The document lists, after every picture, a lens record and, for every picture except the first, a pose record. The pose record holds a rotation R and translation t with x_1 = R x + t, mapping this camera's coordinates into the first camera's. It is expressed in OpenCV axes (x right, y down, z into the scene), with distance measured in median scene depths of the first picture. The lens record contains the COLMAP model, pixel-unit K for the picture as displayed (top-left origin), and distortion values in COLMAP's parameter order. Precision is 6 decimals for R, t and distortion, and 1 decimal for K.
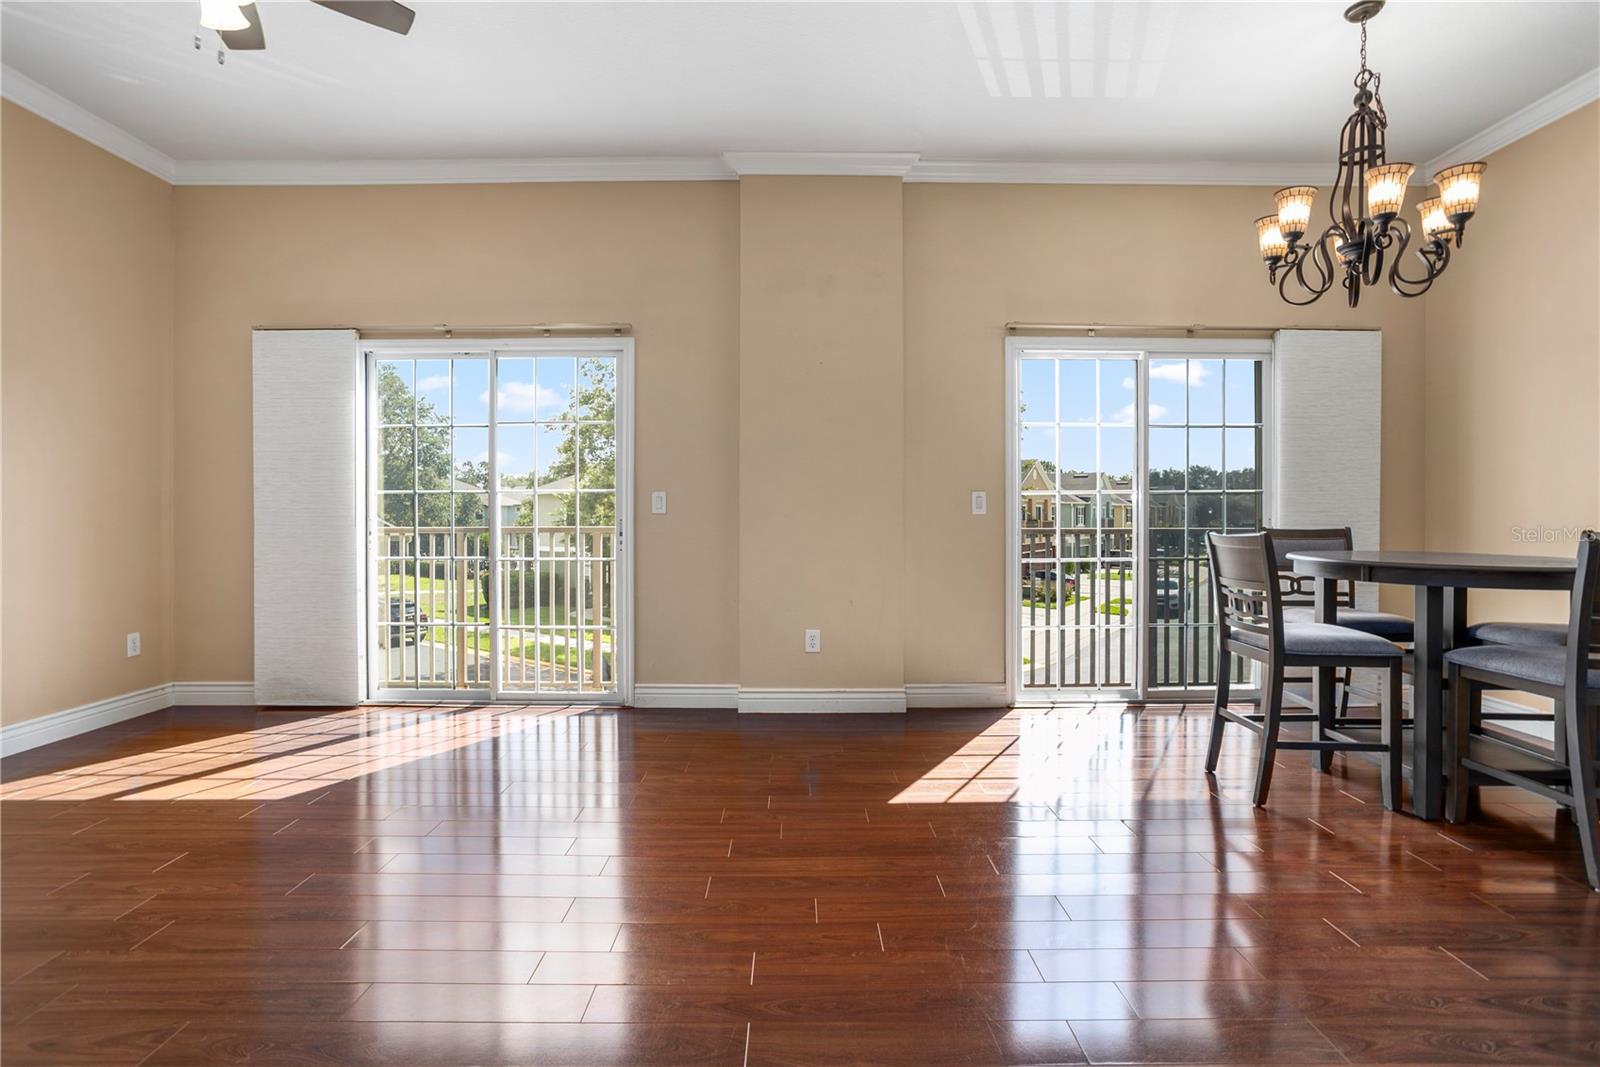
lens RADIAL K [[798.9, 0, 776.6], [0, 798.9, 524.3], [0, 0, 1]] dist [-0.042670, 0.021212]
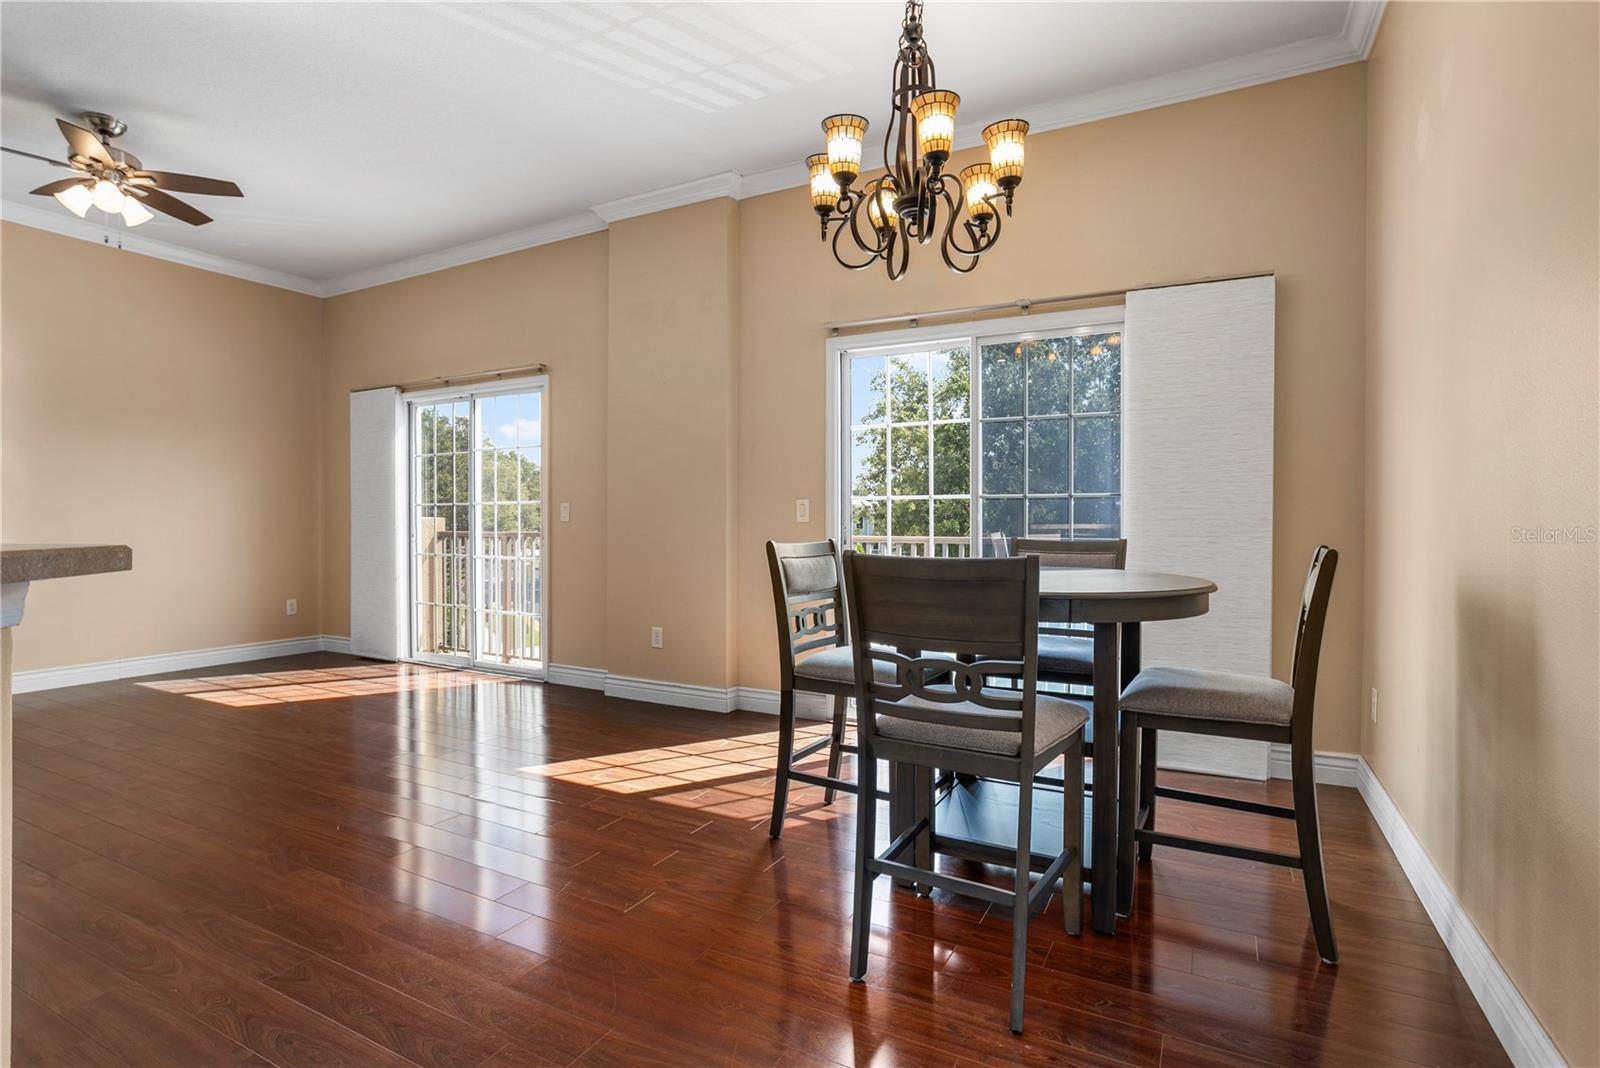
lens RADIAL K [[798.9, 0, 764.6], [0, 798.9, 540.3], [0, 0, 1]] dist [-0.042670, 0.021212]
pose [[0.871065, 0.013565, -0.490980, 0.836758], [-0.008392, 0.999884, 0.012736, -0.003090], [0.491095, -0.006973, 0.871078, 0.138708]]
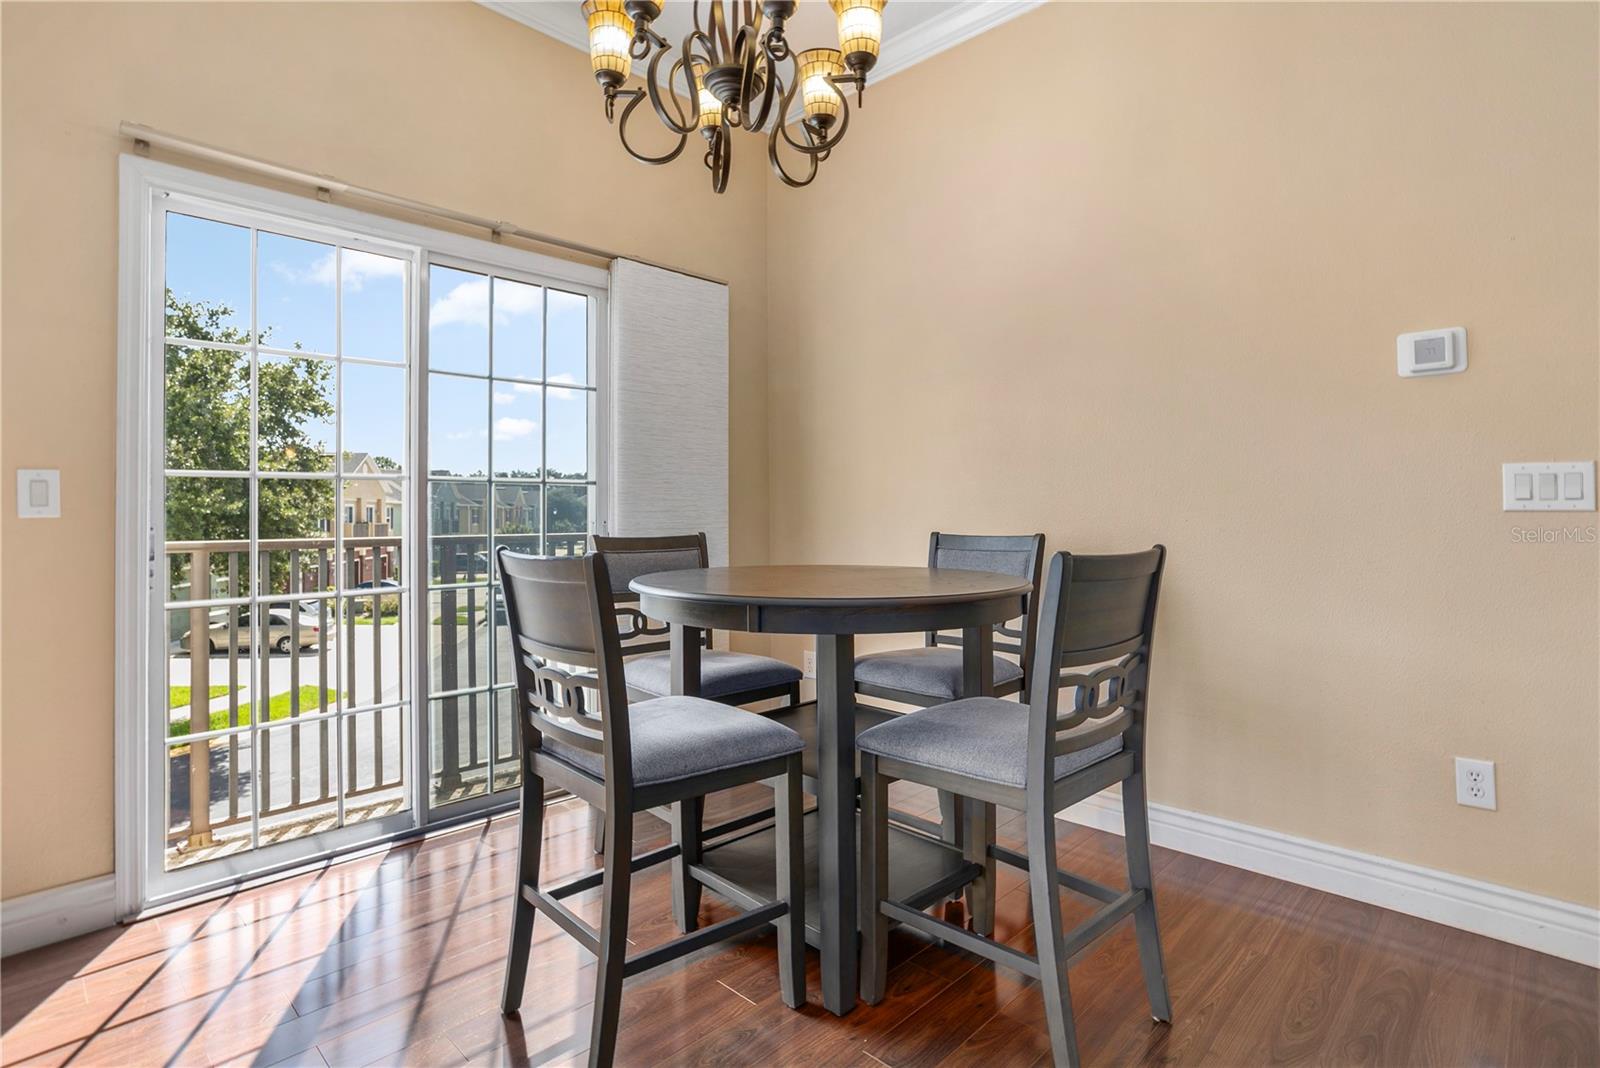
lens RADIAL K [[798.9, 0, 821.0], [0, 798.9, 513.1], [0, 0, 1]] dist [-0.042670, 0.021212]
pose [[0.682003, 0.002085, 0.731346, 0.272357], [0.009777, 0.999881, -0.011968, -0.004629], [-0.731284, 0.015313, 0.681901, 0.430206]]
